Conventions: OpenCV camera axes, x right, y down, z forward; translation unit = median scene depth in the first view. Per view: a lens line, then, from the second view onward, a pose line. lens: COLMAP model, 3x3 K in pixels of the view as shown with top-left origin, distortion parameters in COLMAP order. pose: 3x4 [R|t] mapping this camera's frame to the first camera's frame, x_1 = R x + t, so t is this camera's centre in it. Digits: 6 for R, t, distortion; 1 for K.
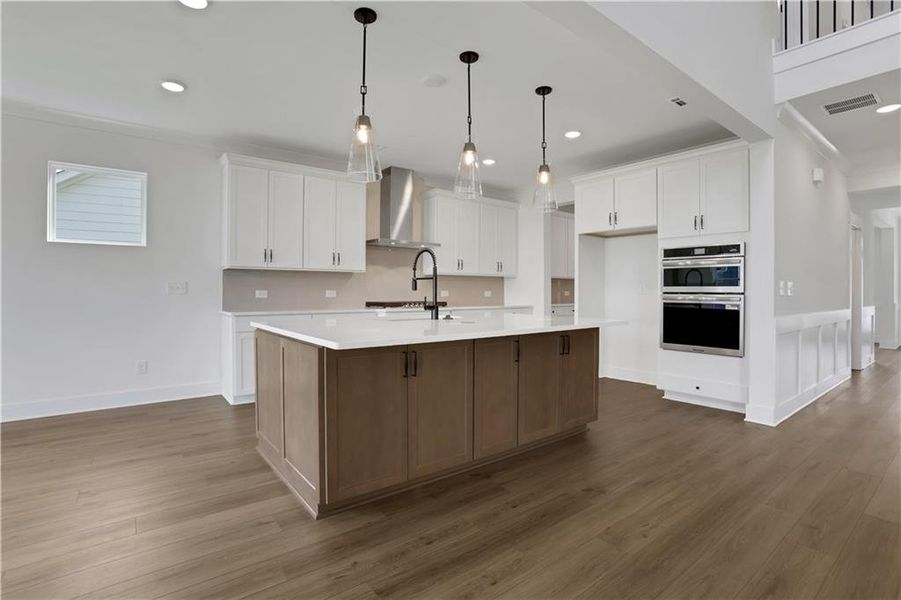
lens RADIAL K [[428.0, 0, 448.8], [0, 428.0, 291.9], [0, 0, 1]] dist [-0.050068, 0.010769]
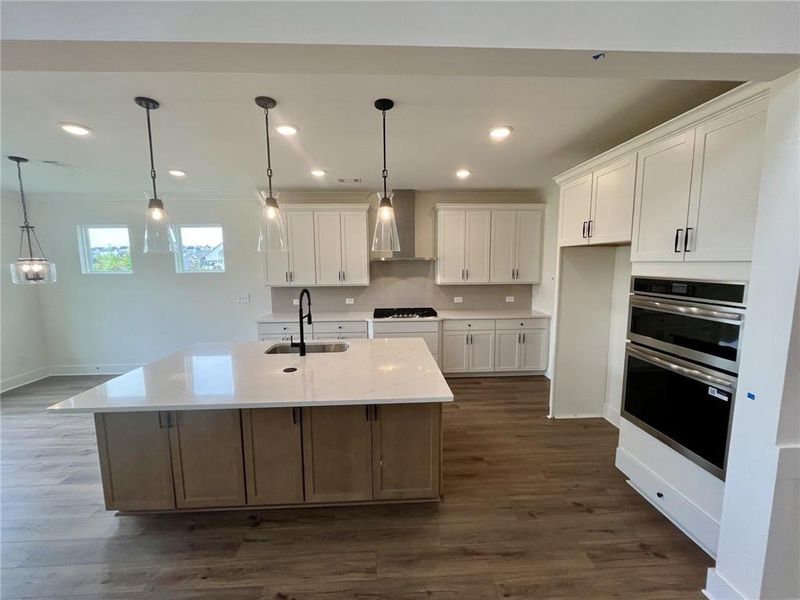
lens RADIAL K [[328.5, 0, 395.2], [0, 328.5, 301.5], [0, 0, 1]] dist [-0.000536, -0.000200]
pose [[0.821537, 0.051996, -0.567779, 0.544477], [0.012596, 0.993935, 0.109249, -0.138992], [0.570016, -0.096904, 0.815899, 0.383959]]
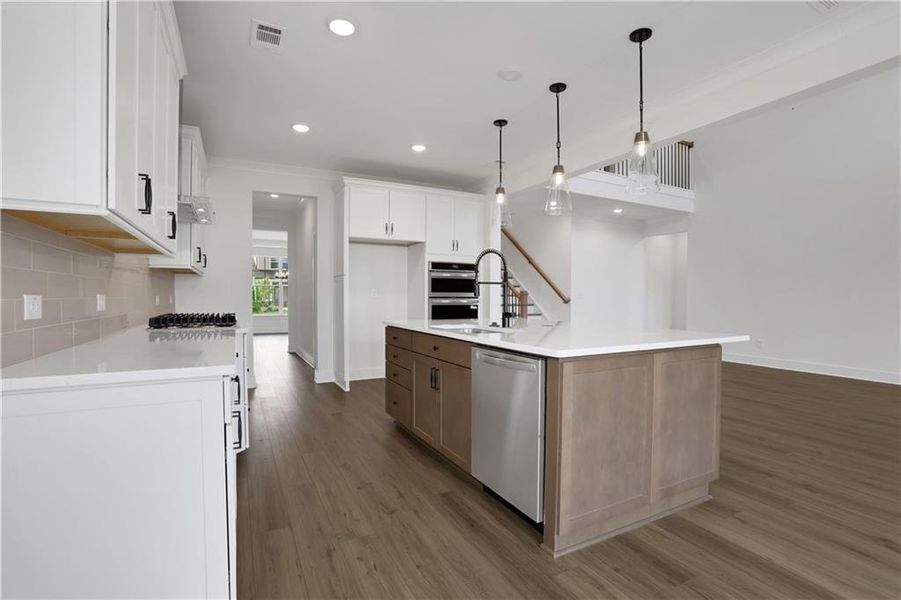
lens RADIAL K [[428.0, 0, 456.3], [0, 428.0, 302.5], [0, 0, 1]] dist [-0.050068, 0.010769]
pose [[0.176432, -0.015858, 0.984185, -0.802423], [0.005557, 0.999870, 0.015114, -0.000809], [-0.984297, 0.002803, 0.176497, 0.776387]]
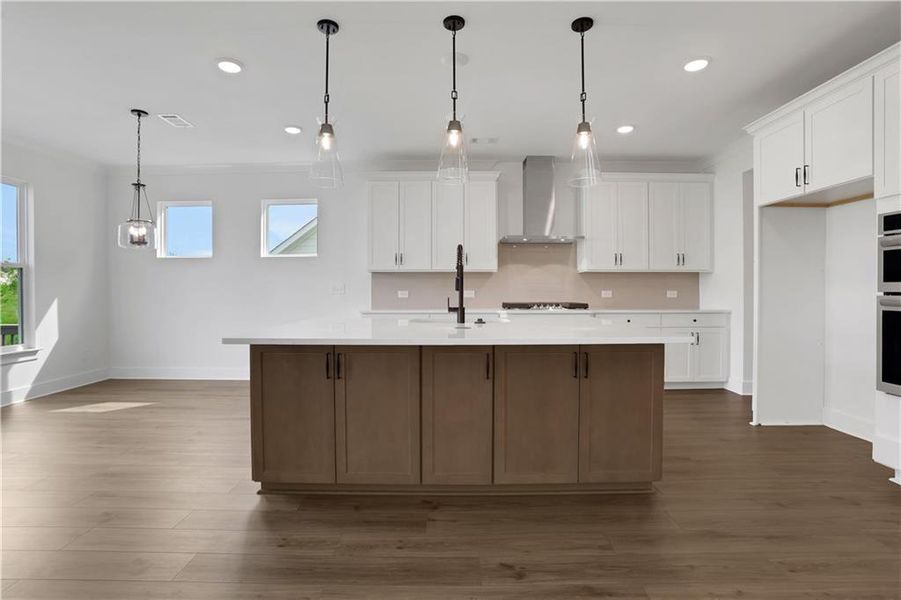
lens RADIAL K [[428.0, 0, 443.6], [0, 428.0, 292.0], [0, 0, 1]] dist [-0.050068, 0.010769]
pose [[0.789240, -0.001700, -0.614082, 0.419038], [0.001875, 0.999998, -0.000358, 0.000037], [0.614082, -0.000869, 0.789242, 0.223411]]
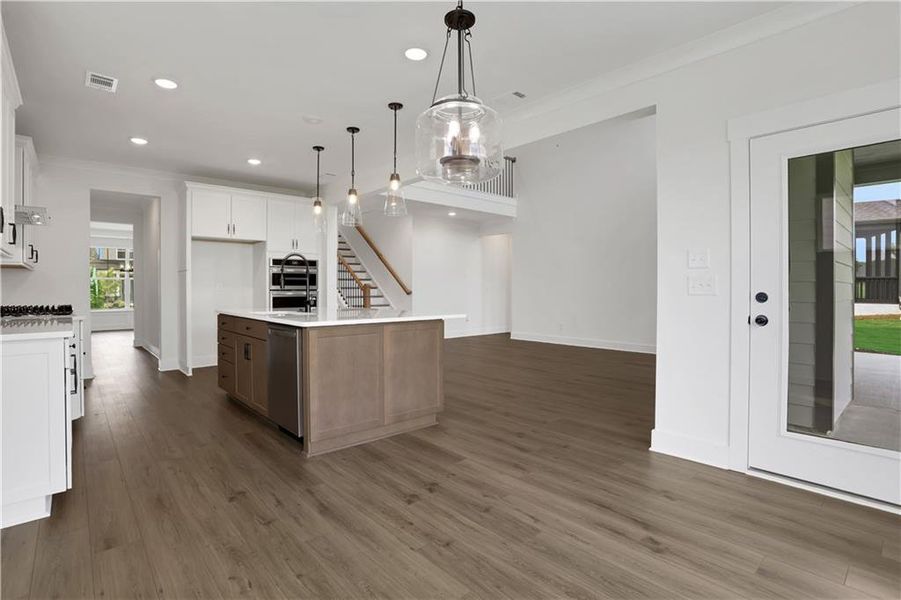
lens RADIAL K [[437.7, 0, 446.8], [0, 437.7, 293.3], [0, 0, 1]] dist [-0.037509, 0.006674]
pose [[-0.062362, -0.012493, 0.997975, -1.075791], [0.010602, 0.999857, 0.013180, 0.000318], [-0.997997, 0.011402, -0.062221, 0.564670]]
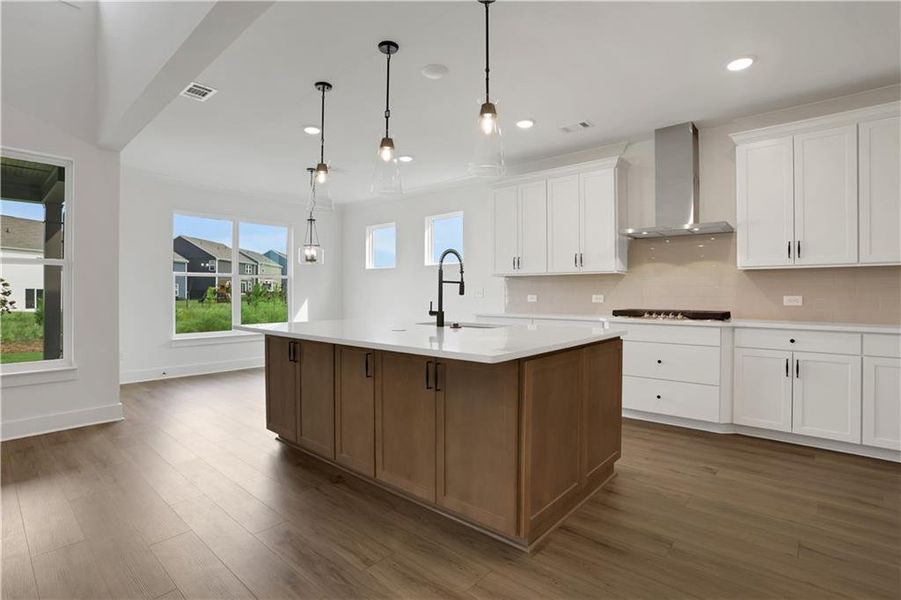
lens RADIAL K [[428.0, 0, 438.6], [0, 428.0, 291.0], [0, 0, 1]] dist [-0.050068, 0.010769]
pose [[0.200766, -0.008996, -0.979598, 0.735898], [-0.004828, 0.999937, -0.010172, -0.001520], [0.979627, 0.006771, 0.200710, 0.686195]]
